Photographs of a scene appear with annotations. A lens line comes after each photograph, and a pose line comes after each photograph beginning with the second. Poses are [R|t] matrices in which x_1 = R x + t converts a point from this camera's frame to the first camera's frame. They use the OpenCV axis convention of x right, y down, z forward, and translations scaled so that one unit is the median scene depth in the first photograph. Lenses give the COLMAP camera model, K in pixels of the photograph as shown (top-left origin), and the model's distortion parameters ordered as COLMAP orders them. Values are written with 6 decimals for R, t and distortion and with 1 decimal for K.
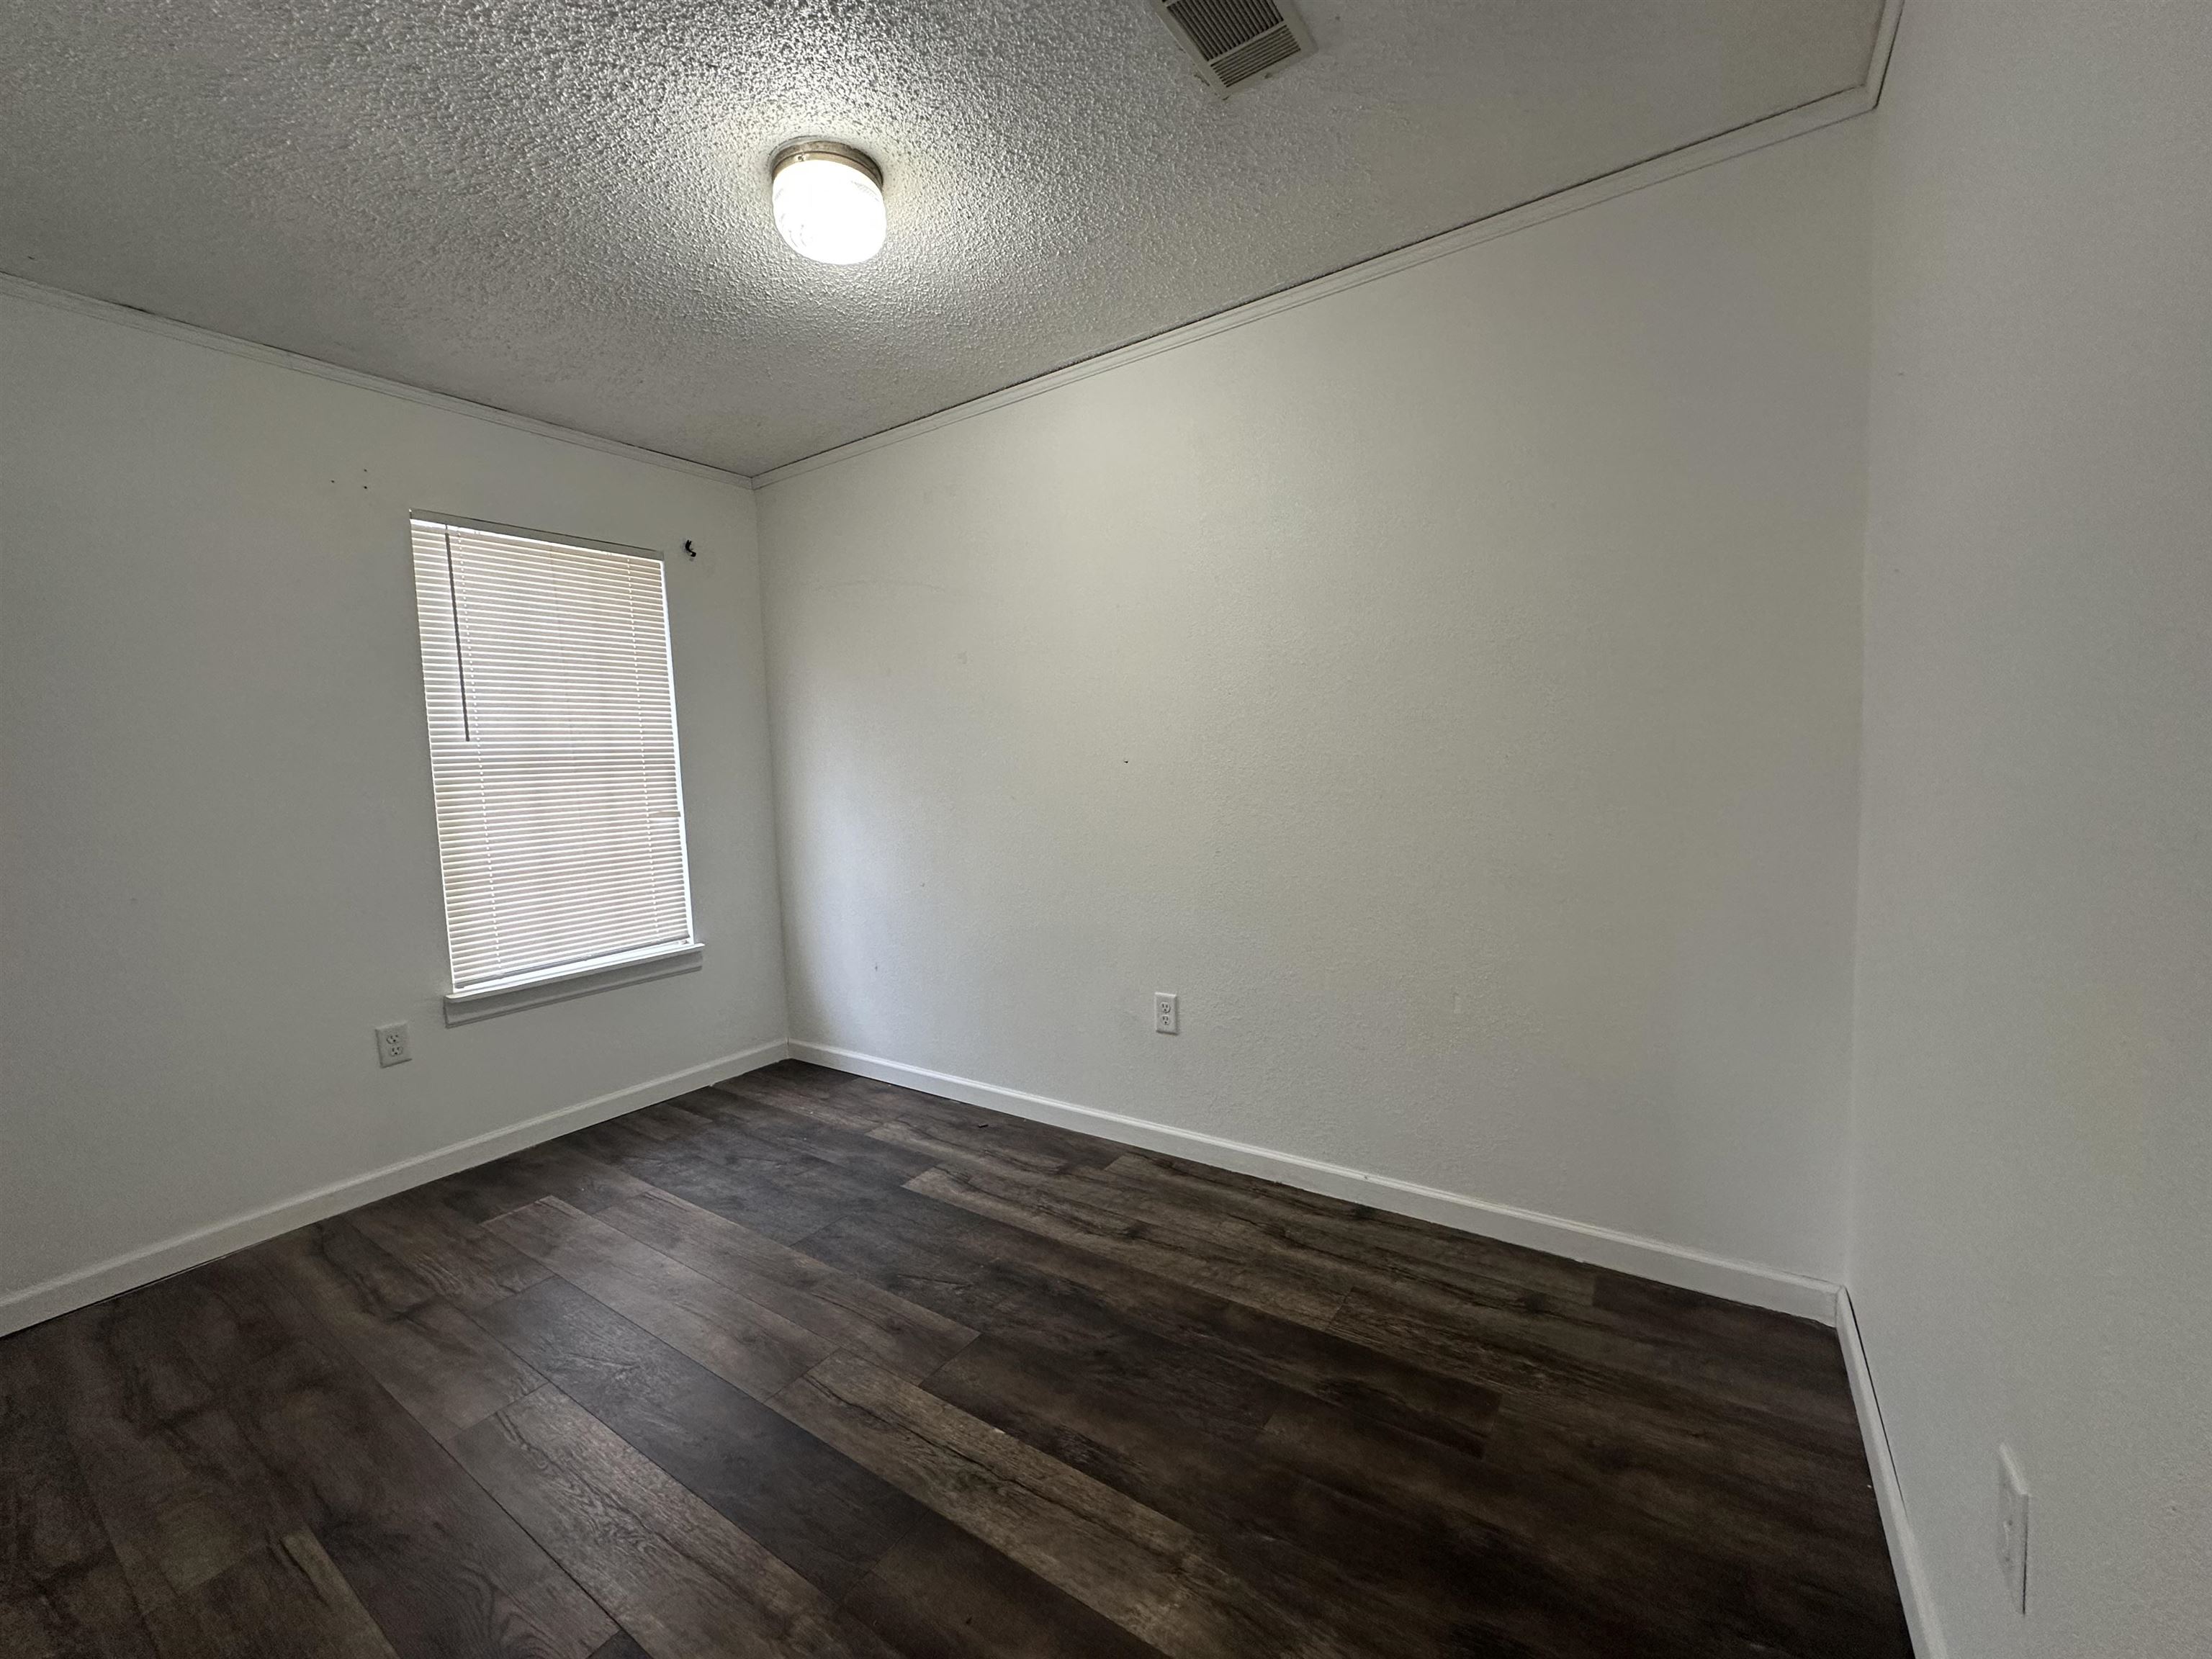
lens RADIAL K [[880.2, 0, 1104.9], [0, 880.2, 826.4], [0, 0, 1]] dist [0.000179, -0.000139]
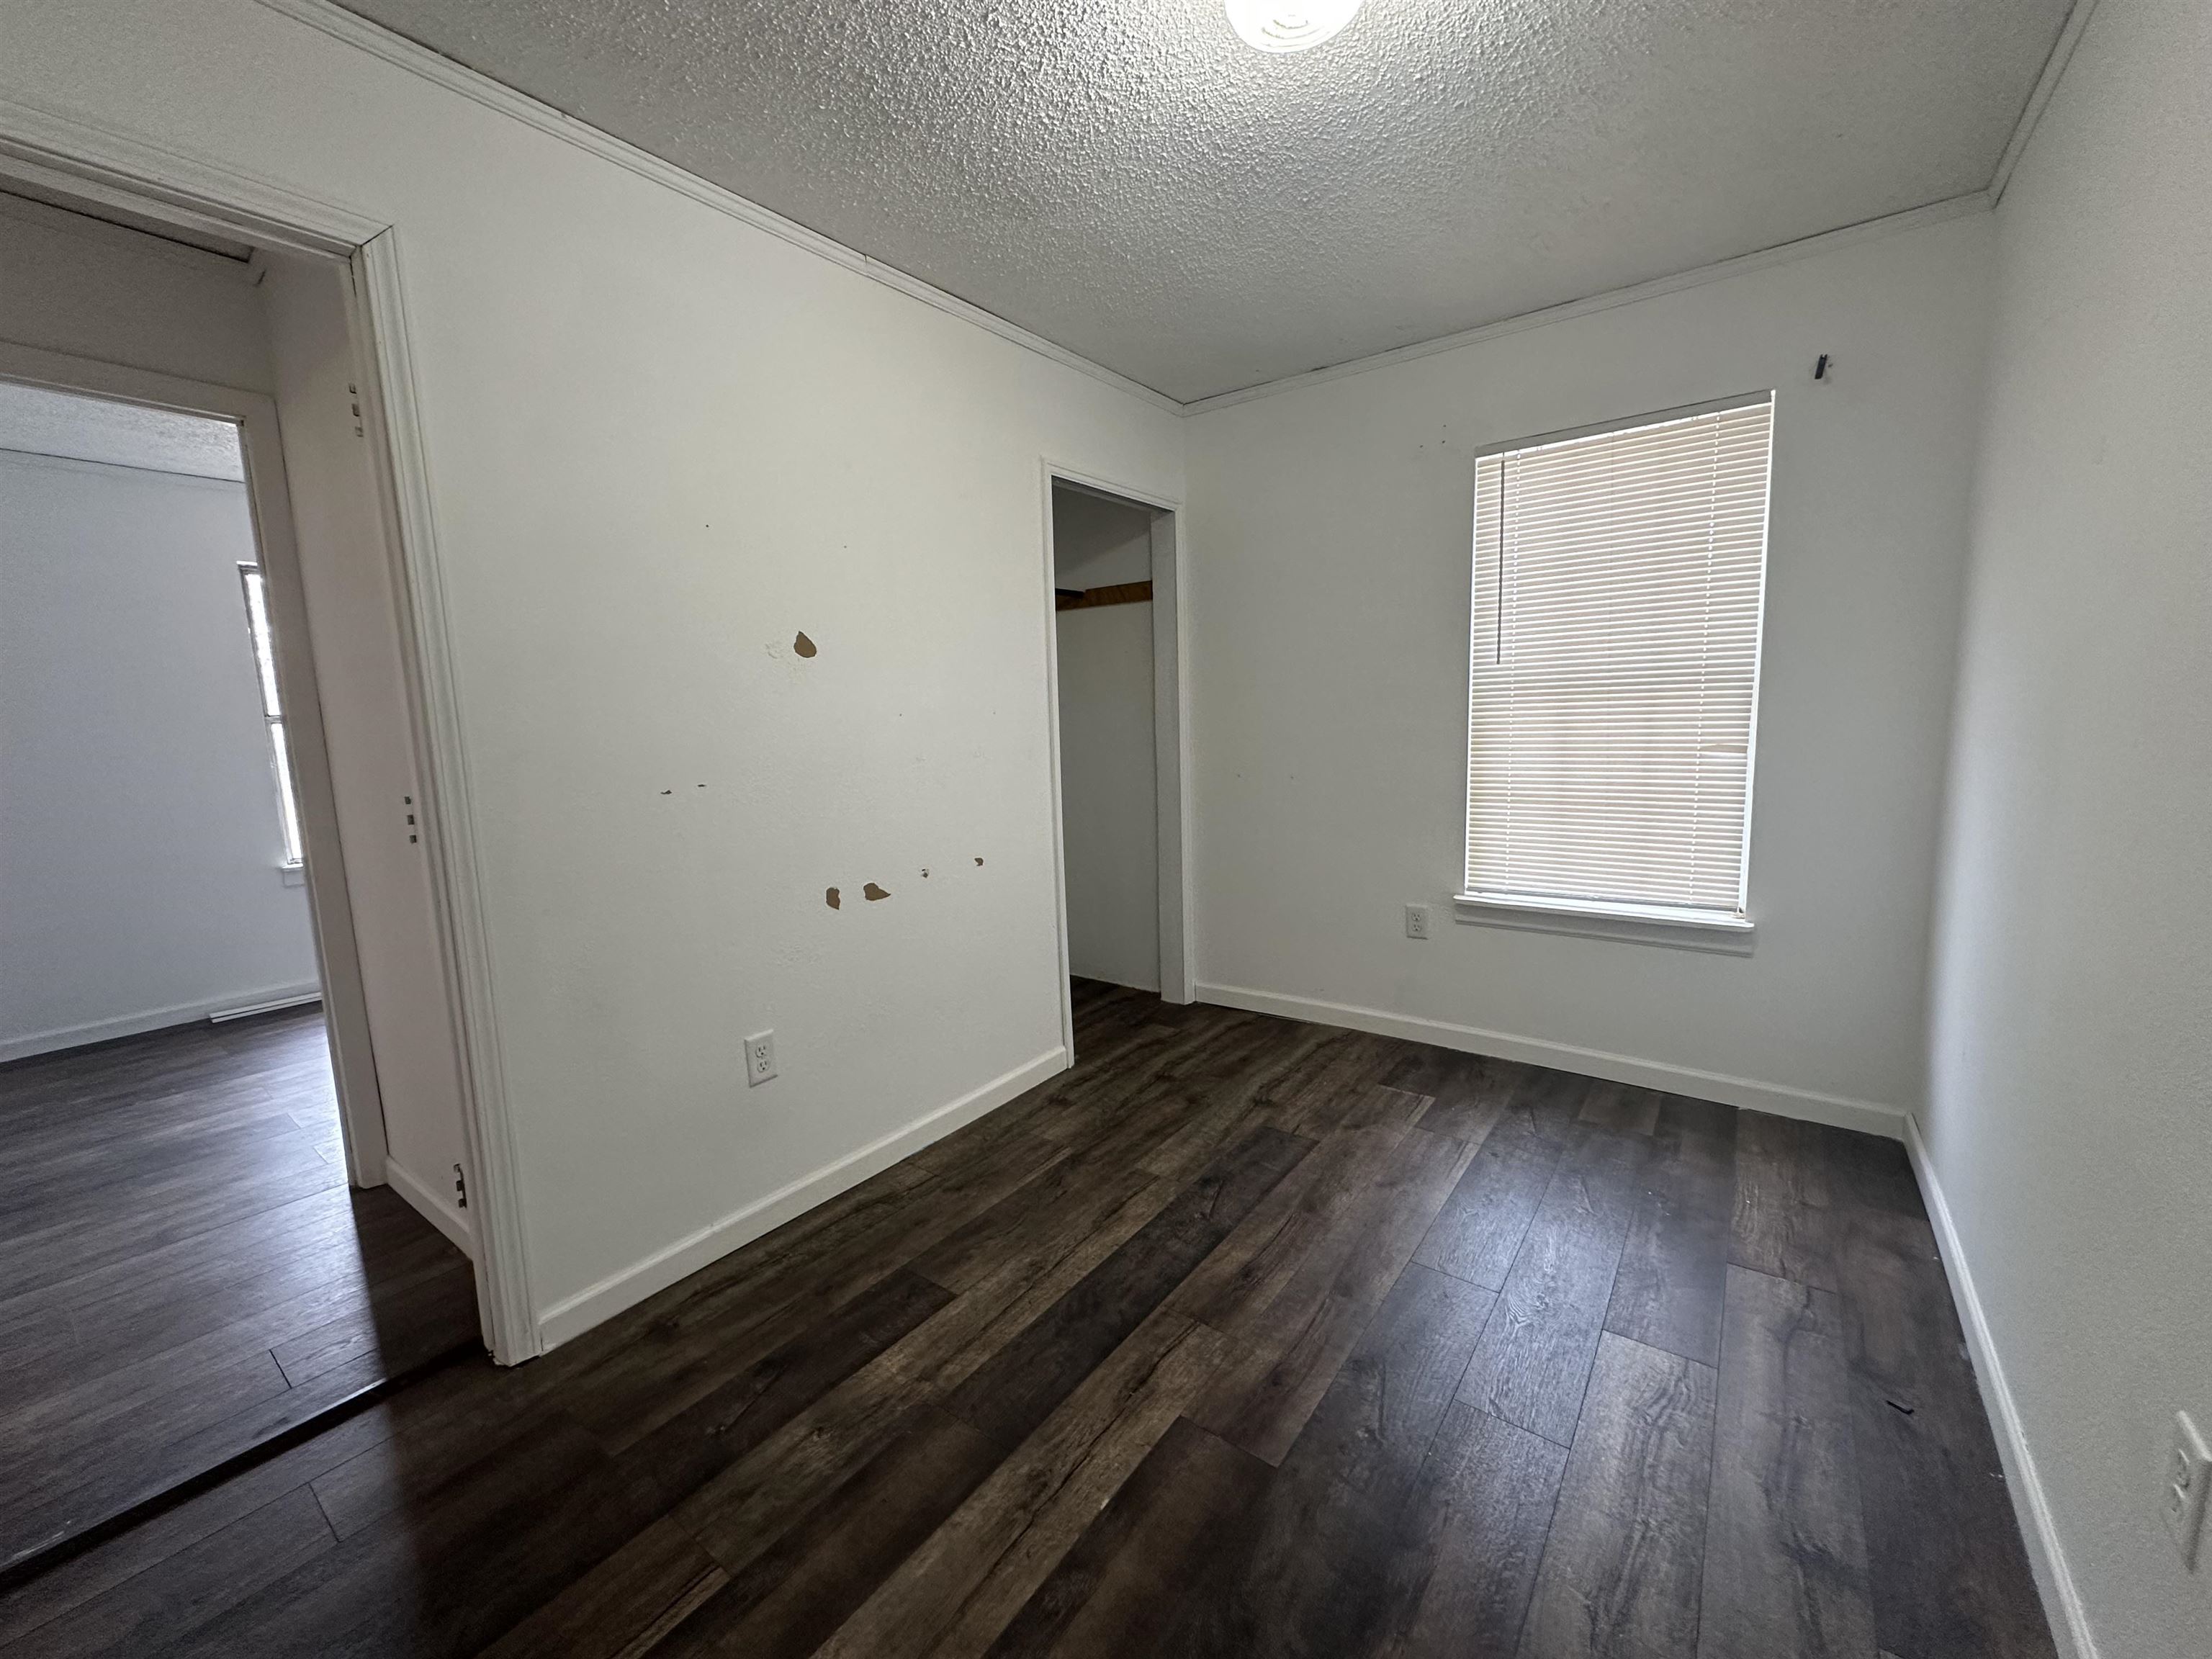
lens RADIAL K [[880.2, 0, 1104.9], [0, 880.2, 826.4], [0, 0, 1]] dist [0.000179, -0.000139]
pose [[-0.048239, 0.170038, -0.984256, 0.519574], [-0.043558, 0.984108, 0.172147, -0.096286], [0.997886, 0.051176, -0.040065, 0.845013]]
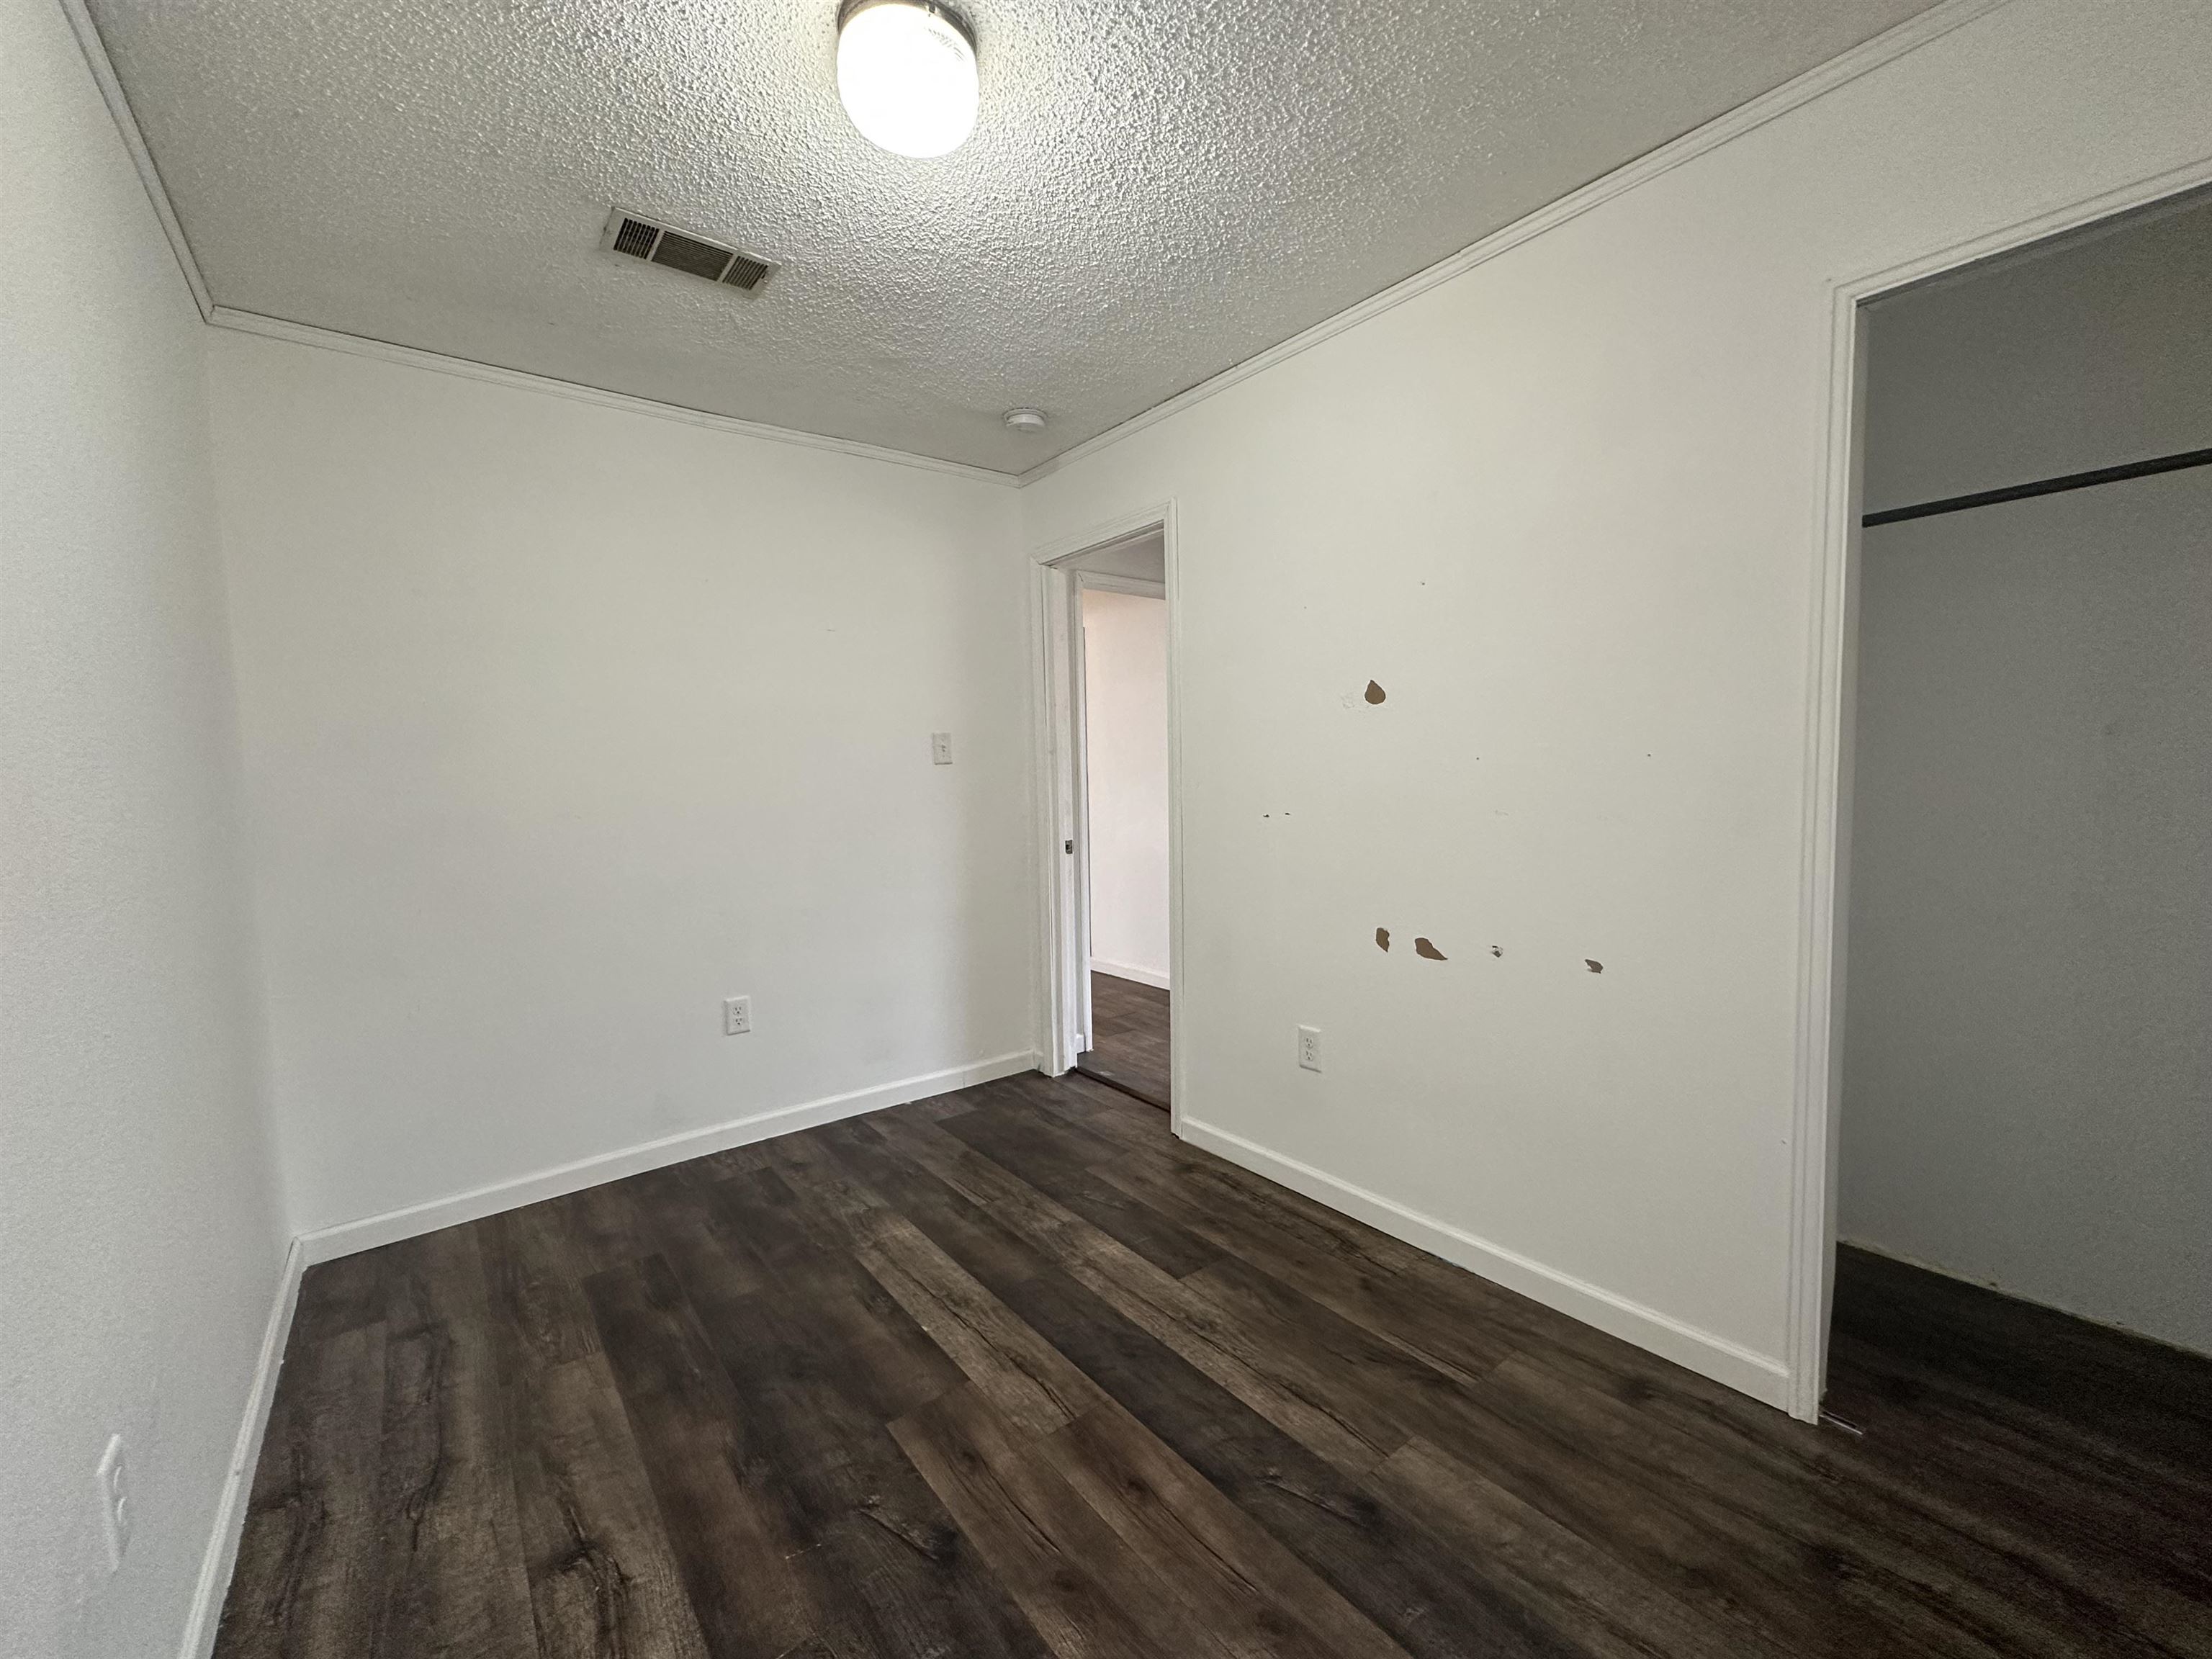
lens RADIAL K [[880.2, 0, 1104.9], [0, 880.2, 826.4], [0, 0, 1]] dist [0.000179, -0.000139]
pose [[-0.950789, 0.042327, 0.306934, -0.646445], [0.085330, 0.988088, 0.128069, -0.118589], [-0.297857, 0.147958, -0.943075, 1.670947]]
